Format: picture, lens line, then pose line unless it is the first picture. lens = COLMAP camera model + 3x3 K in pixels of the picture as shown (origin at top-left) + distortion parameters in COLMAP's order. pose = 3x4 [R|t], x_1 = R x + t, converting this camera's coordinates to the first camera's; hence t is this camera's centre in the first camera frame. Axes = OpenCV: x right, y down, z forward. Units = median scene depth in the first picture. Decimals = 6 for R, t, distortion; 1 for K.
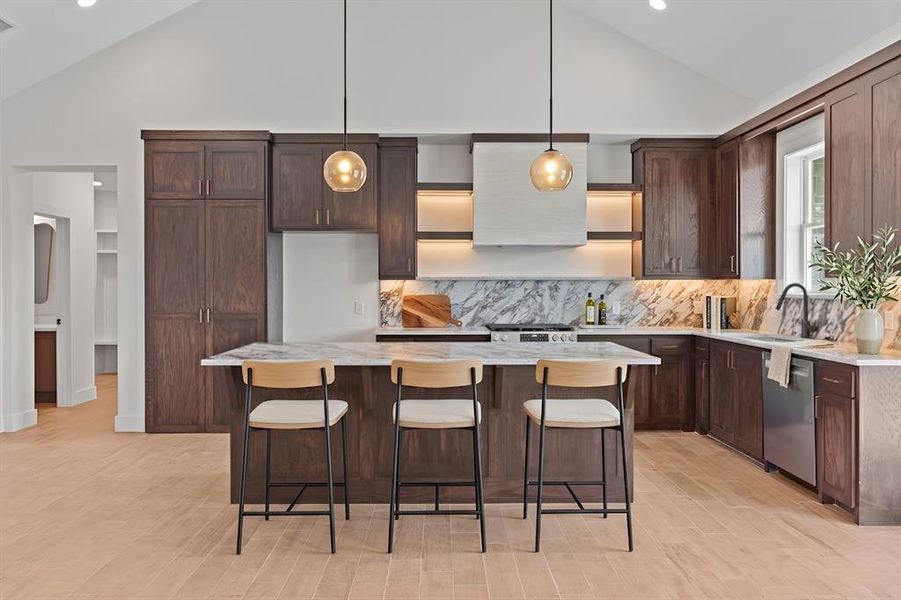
lens RADIAL K [[650.9, 0, 451.1], [0, 650.9, 285.9], [0, 0, 1]] dist [0.007712, 0.004659]
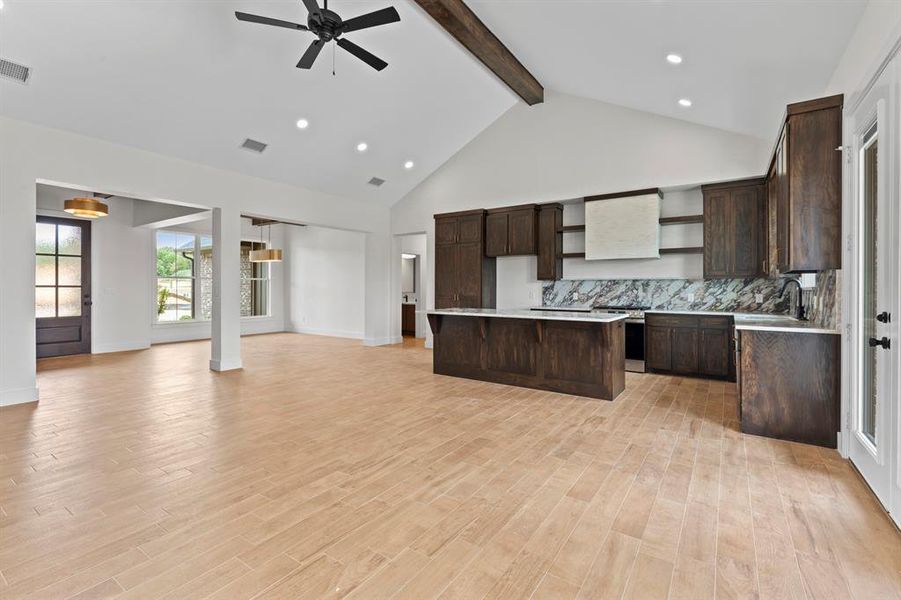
lens RADIAL K [[426.1, 0, 448.2], [0, 426.1, 289.0], [0, 0, 1]] dist [0.000400, 0.000026]
pose [[0.806048, 0.003287, -0.591841, 0.396033], [-0.003905, 0.999992, 0.000235, 0.015961], [0.591838, 0.002122, 0.806055, -0.140484]]
